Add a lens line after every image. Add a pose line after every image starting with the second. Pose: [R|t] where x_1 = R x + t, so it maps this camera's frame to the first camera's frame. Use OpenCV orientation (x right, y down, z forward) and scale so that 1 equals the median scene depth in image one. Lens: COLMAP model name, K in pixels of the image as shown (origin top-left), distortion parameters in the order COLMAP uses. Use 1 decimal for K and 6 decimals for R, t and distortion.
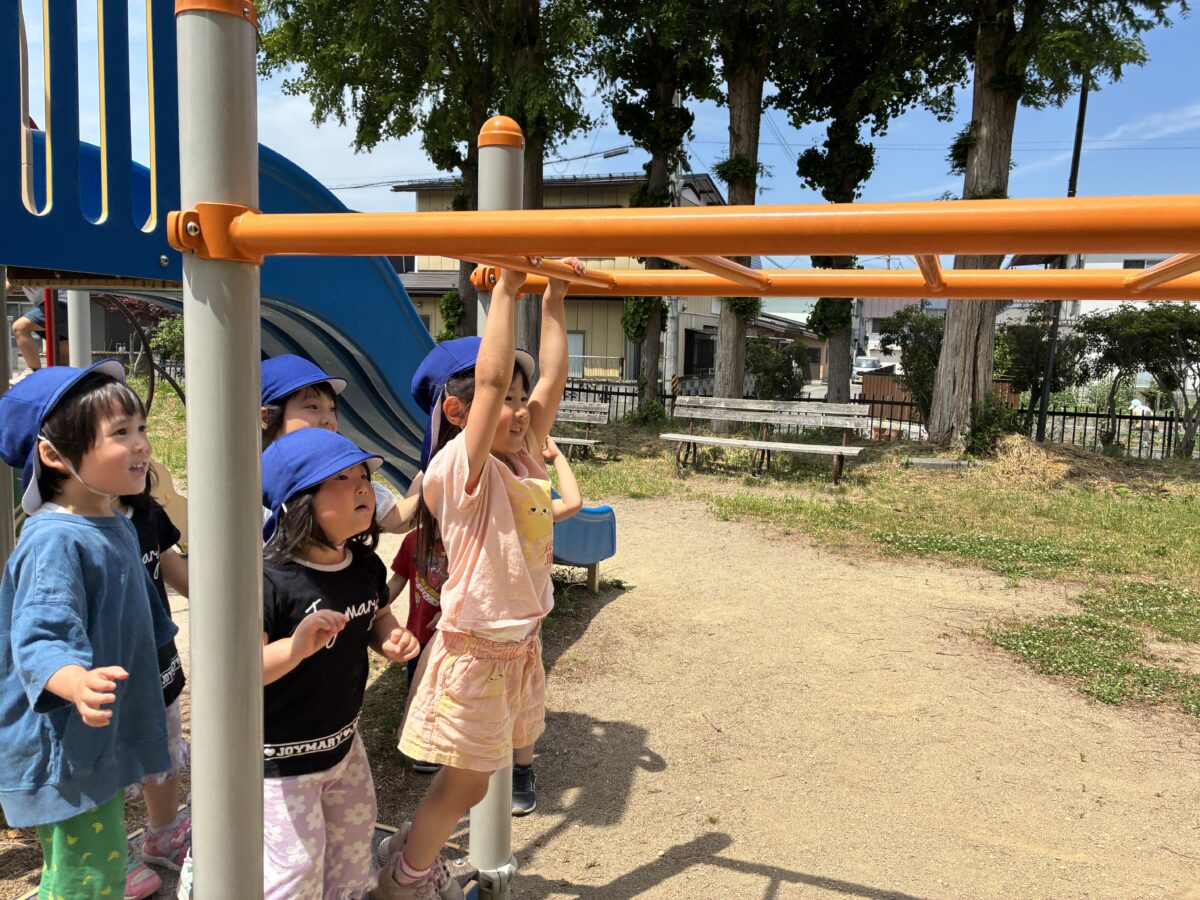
lens RADIAL K [[896.8, 0, 606.2], [0, 896.8, 447.3], [0, 0, 1]] dist [0.041062, -0.041102]
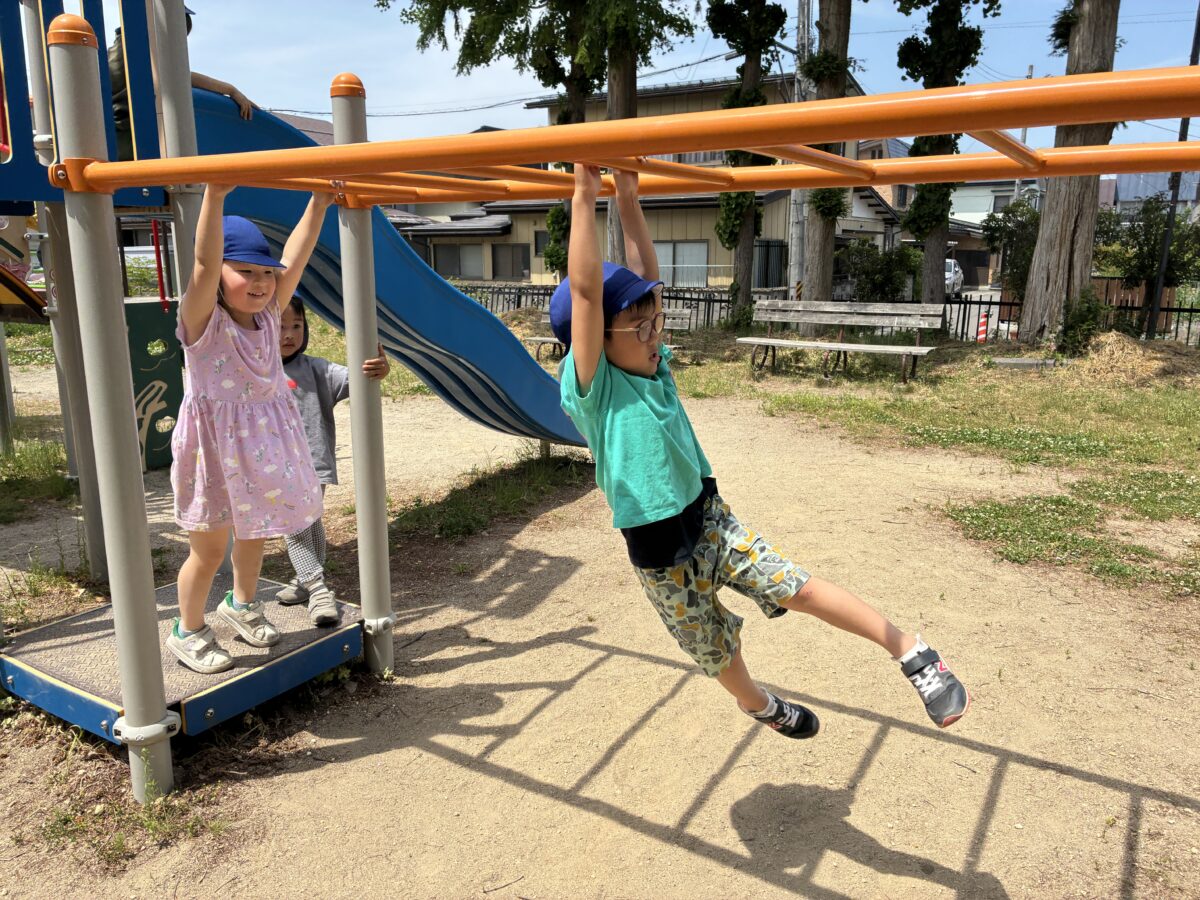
lens RADIAL K [[896.8, 0, 591.9], [0, 896.8, 453.0], [0, 0, 1]] dist [0.041062, -0.041102]
pose [[0.980435, 0.010761, -0.196549, 0.098965], [0.008792, 0.995114, 0.098336, 0.014081], [0.196647, -0.098140, 0.975550, -0.060346]]
